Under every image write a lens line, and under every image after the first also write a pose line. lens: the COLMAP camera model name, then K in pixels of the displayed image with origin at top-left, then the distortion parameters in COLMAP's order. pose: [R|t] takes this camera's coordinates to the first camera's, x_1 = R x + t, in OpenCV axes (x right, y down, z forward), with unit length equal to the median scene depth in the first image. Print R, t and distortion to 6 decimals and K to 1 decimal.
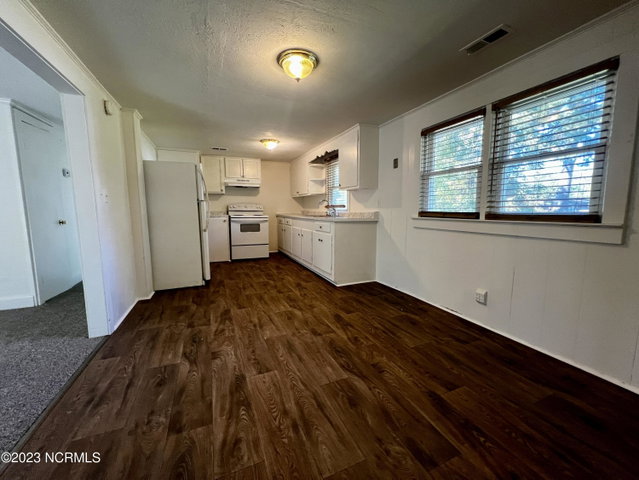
lens RADIAL K [[259.0, 0, 319.5], [0, 259.0, 240.0], [0, 0, 1]] dist [-0.000724, 0.000040]
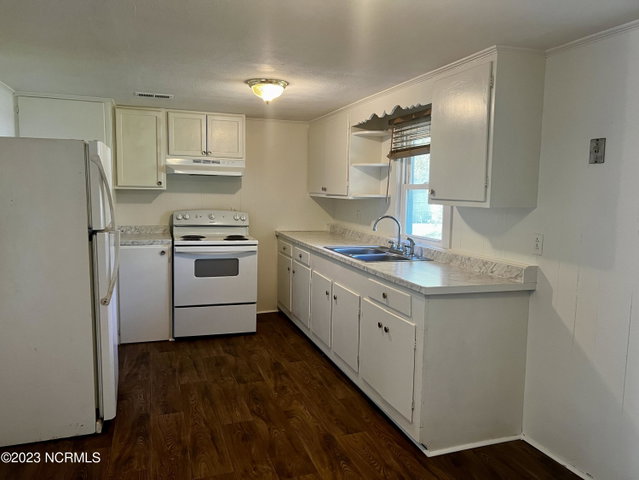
lens RADIAL K [[487.0, 0, 319.5], [0, 487.0, 240.0], [0, 0, 1]] dist [0.009984, 0.000256]
pose [[0.997536, 0.028285, -0.064208, -0.038413], [-0.029394, 0.999434, -0.016388, -0.089535], [0.063708, 0.018235, 0.997802, 0.167552]]
